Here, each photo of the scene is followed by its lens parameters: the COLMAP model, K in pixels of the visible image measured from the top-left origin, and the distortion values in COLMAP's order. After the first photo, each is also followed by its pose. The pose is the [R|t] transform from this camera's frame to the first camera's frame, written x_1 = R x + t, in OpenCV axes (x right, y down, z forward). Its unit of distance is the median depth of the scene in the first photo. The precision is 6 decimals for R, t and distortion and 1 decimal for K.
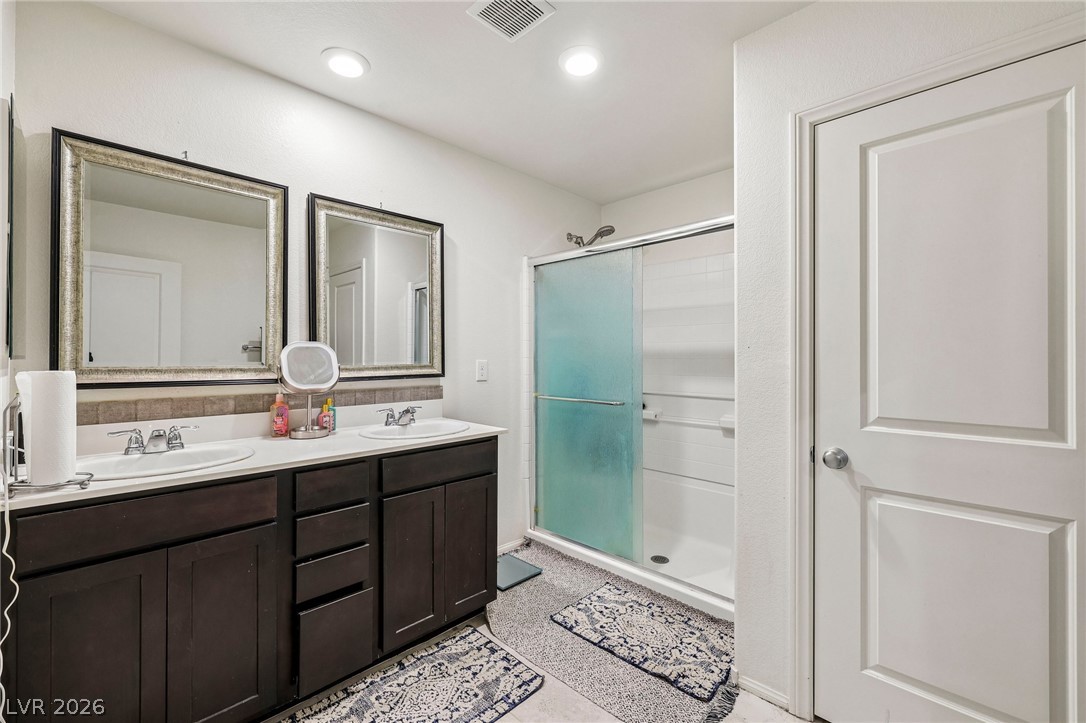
lens RADIAL K [[460.0, 0, 543.0], [0, 460.0, 361.5], [0, 0, 1]] dist [0.000248, 0.000025]
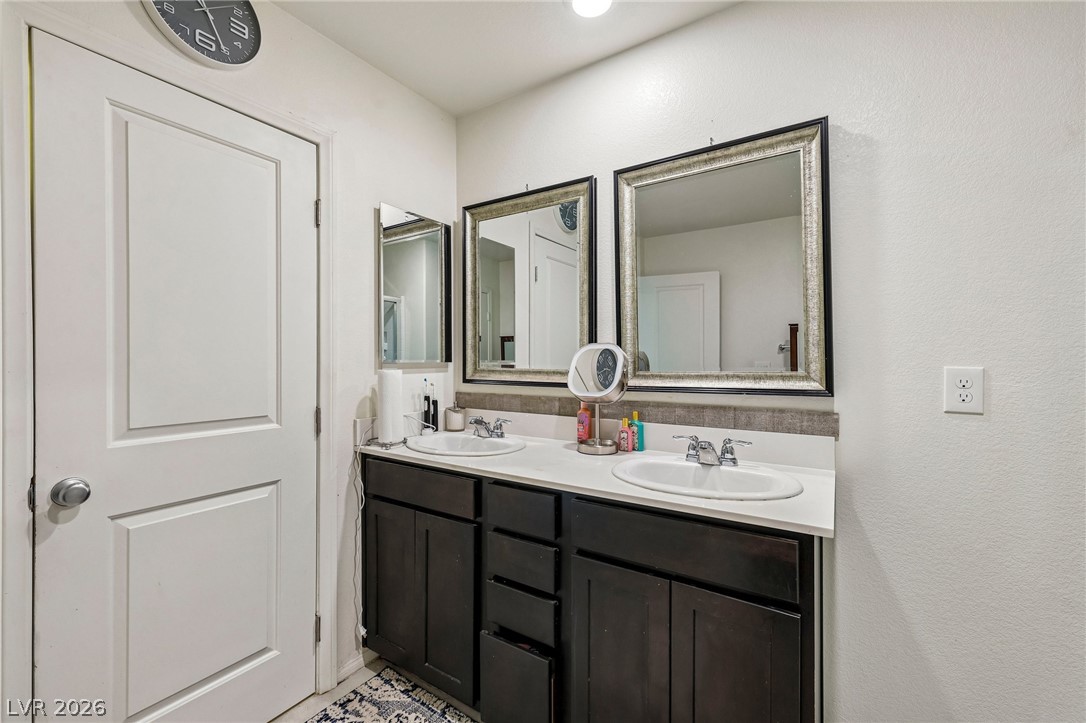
lens RADIAL K [[452.9, 0, 538.7], [0, 452.9, 359.8], [0, 0, 1]] dist [-0.001196, -0.000064]
pose [[0.191606, -0.010777, -0.981413, 0.300927], [-0.012625, 0.999830, -0.013444, 0.002510], [0.981391, 0.014966, 0.191438, 0.697535]]
